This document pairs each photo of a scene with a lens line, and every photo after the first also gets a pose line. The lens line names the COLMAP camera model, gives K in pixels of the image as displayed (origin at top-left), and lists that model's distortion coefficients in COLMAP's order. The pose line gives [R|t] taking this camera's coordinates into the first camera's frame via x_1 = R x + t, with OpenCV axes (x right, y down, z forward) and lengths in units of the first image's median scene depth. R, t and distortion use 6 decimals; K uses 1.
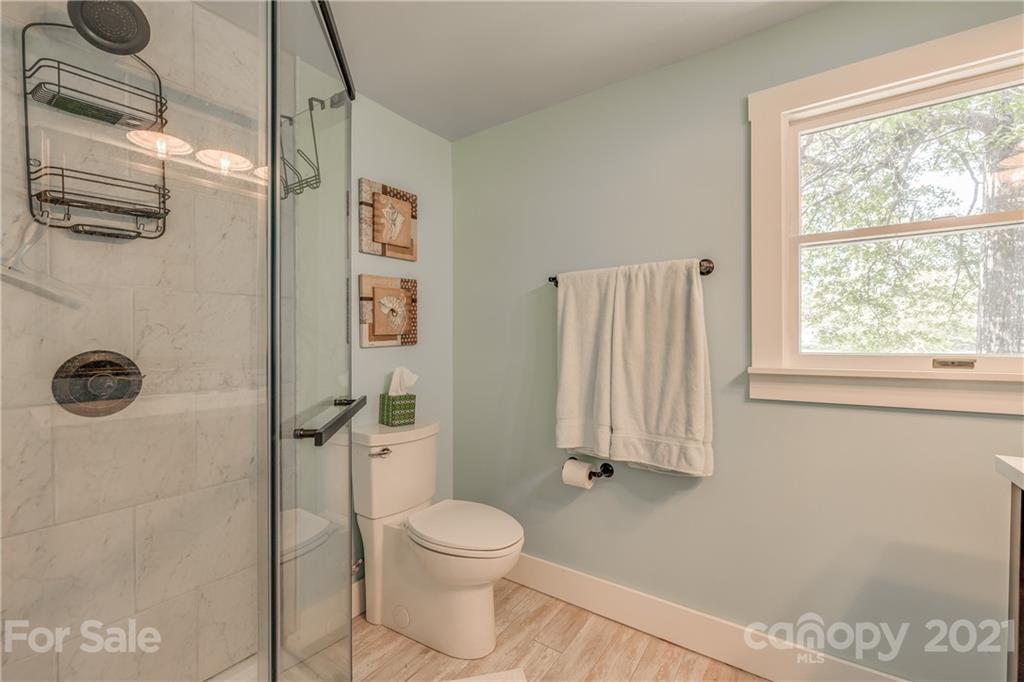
lens RADIAL K [[434.1, 0, 510.7], [0, 434.1, 337.3], [0, 0, 1]] dist [-0.002760, 0.000016]
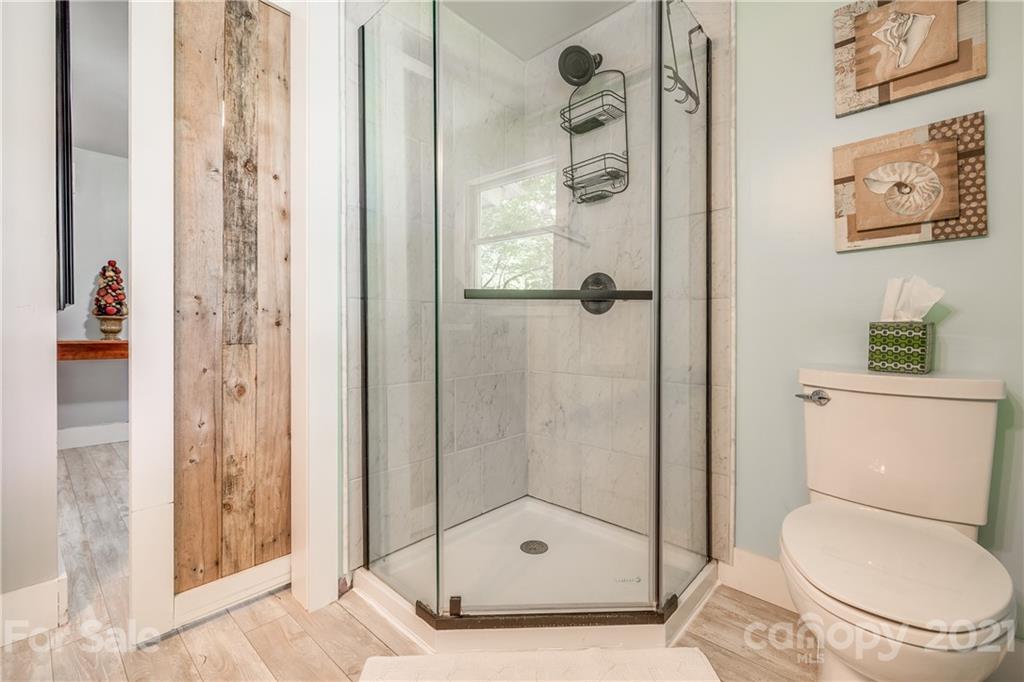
lens RADIAL K [[434.1, 0, 510.7], [0, 434.1, 337.3], [0, 0, 1]] dist [-0.002760, 0.000016]
pose [[-0.136749, 0.009053, -0.990564, 0.407828], [-0.016774, 0.999794, 0.011453, 0.154593], [0.990464, 0.018181, -0.136569, 0.549732]]
